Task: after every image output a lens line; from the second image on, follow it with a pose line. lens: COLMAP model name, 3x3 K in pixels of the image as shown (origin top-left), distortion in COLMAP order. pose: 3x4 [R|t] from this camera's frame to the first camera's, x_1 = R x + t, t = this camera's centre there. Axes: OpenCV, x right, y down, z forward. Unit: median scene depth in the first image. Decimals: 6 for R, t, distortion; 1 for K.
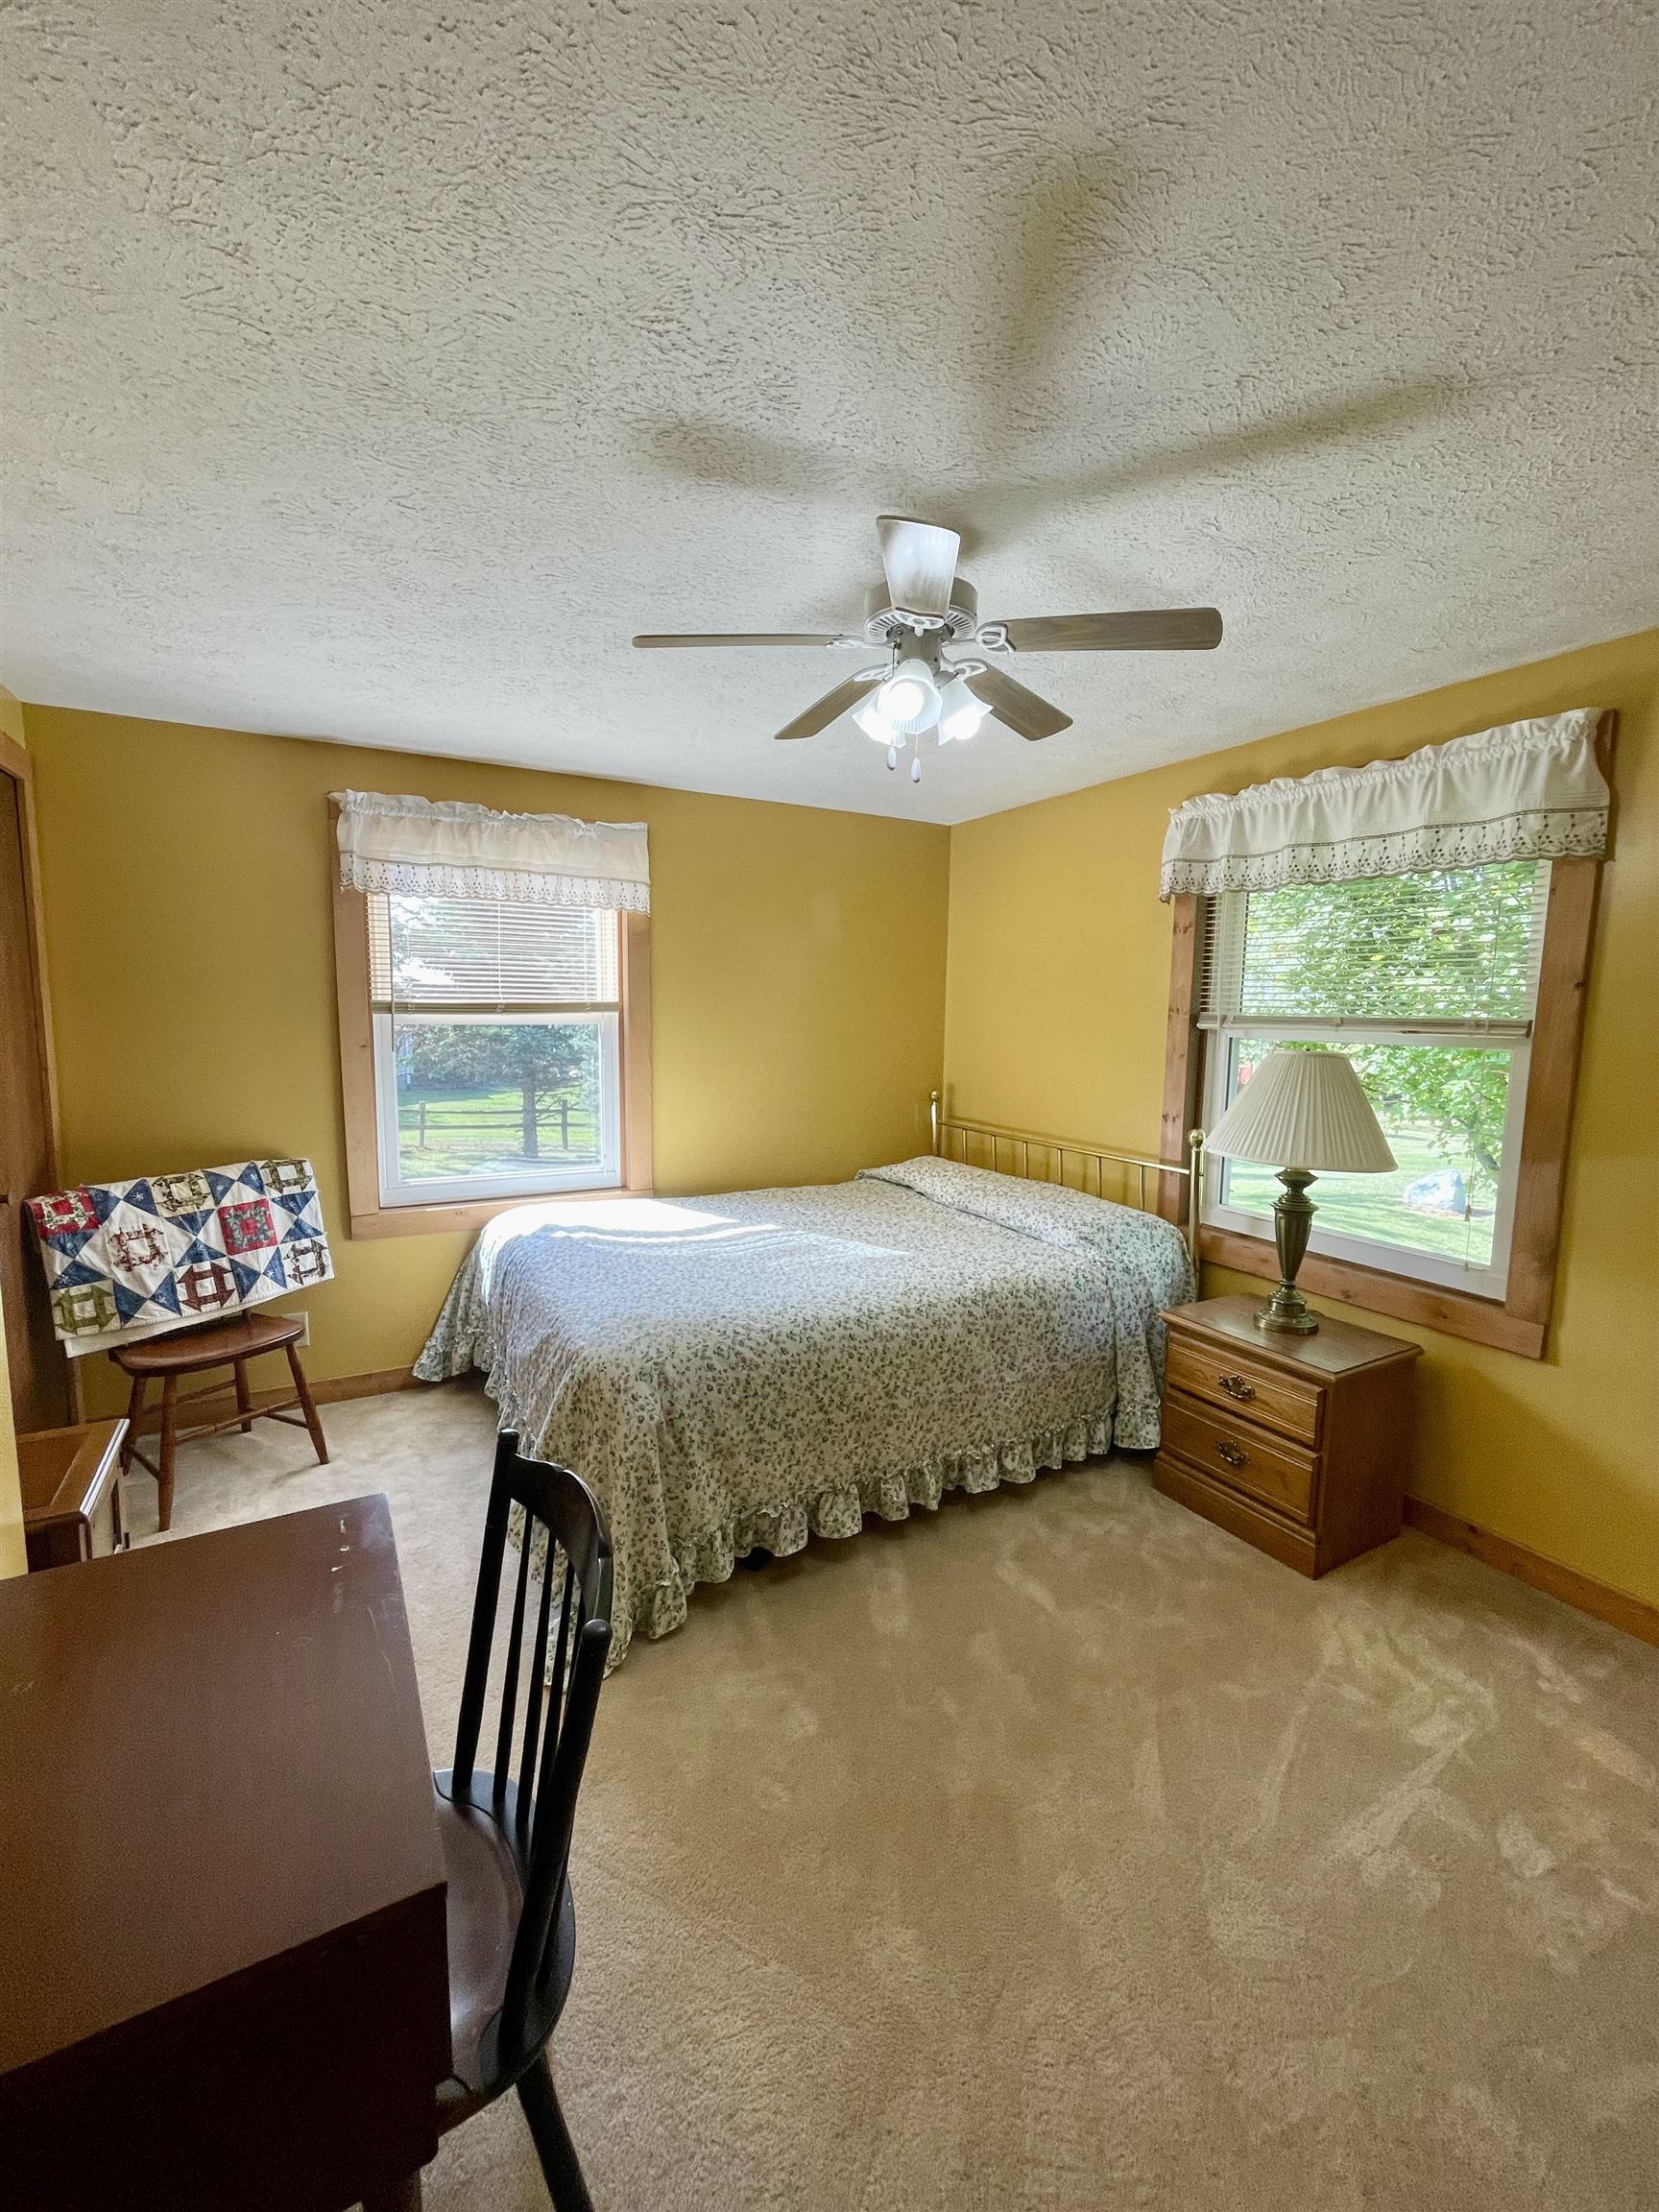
lens RADIAL K [[899.6, 0, 839.3], [0, 899.6, 1107.0], [0, 0, 1]] dist [-0.009201, -0.000197]
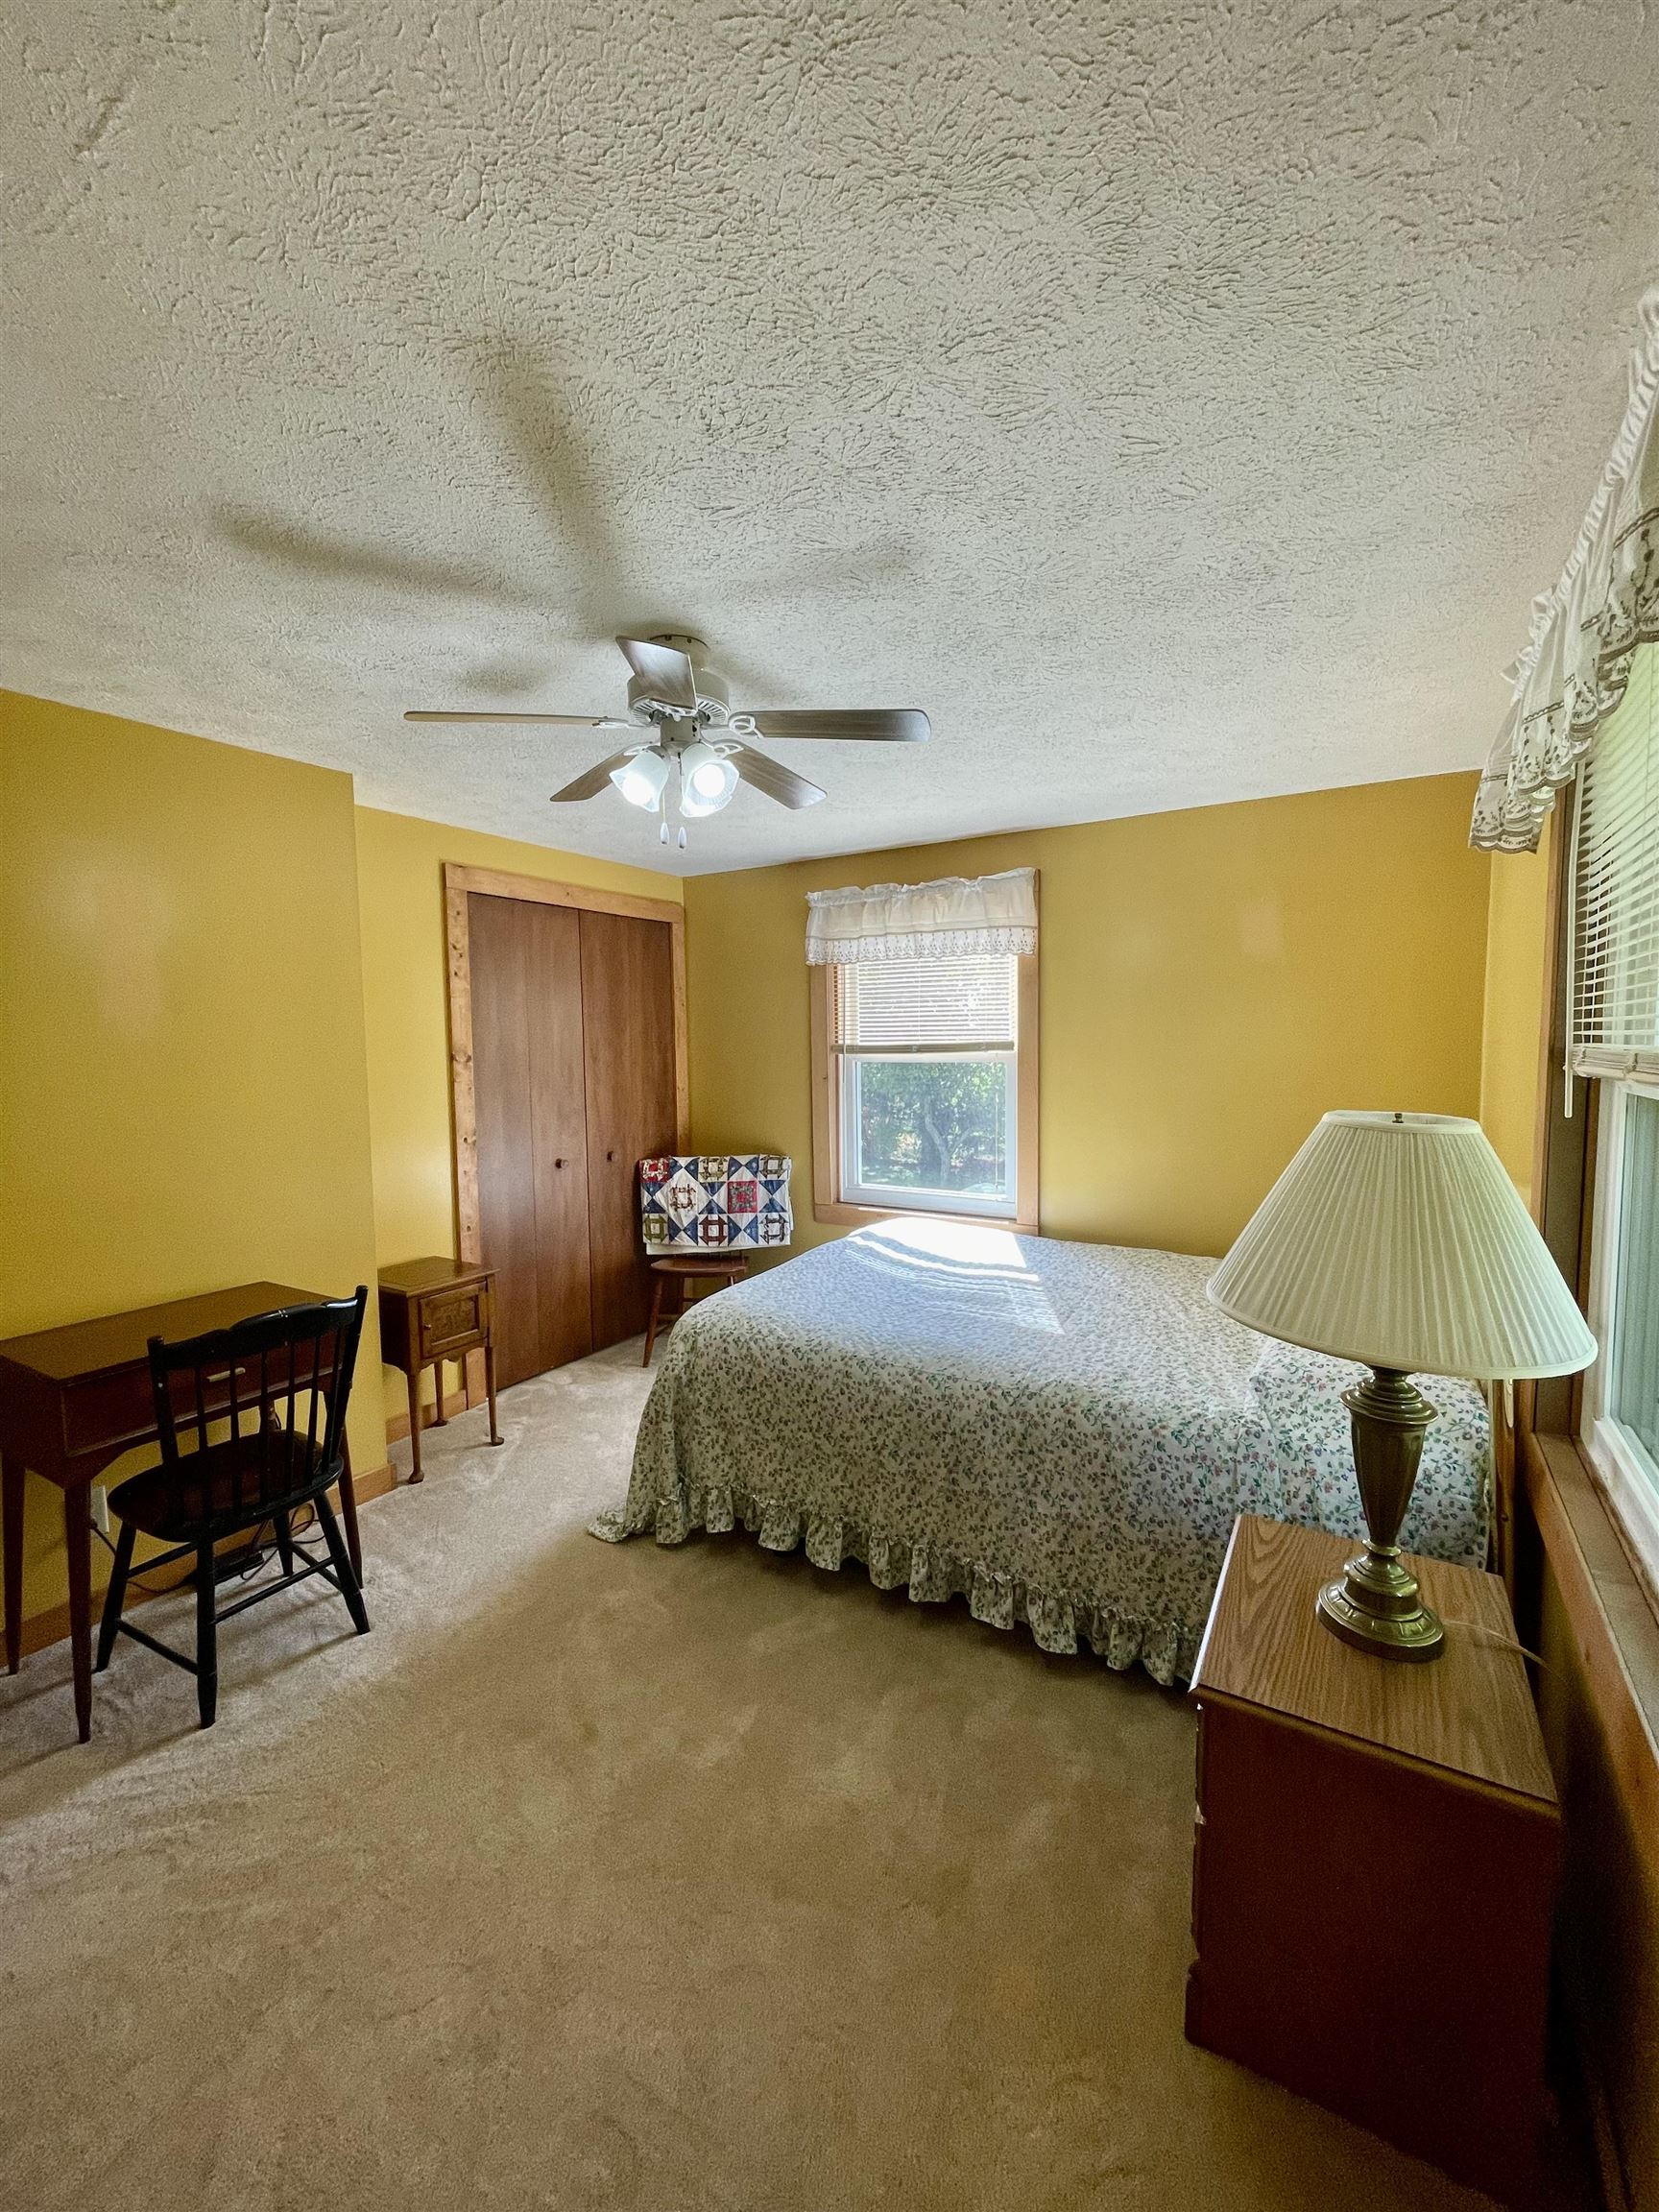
lens RADIAL K [[899.6, 0, 839.3], [0, 899.6, 1107.0], [0, 0, 1]] dist [-0.009201, -0.000197]
pose [[0.485112, 0.045169, -0.873284, 0.756234], [-0.080783, 0.996709, 0.006678, -0.041024], [0.870712, 0.067307, 0.487165, 0.419987]]
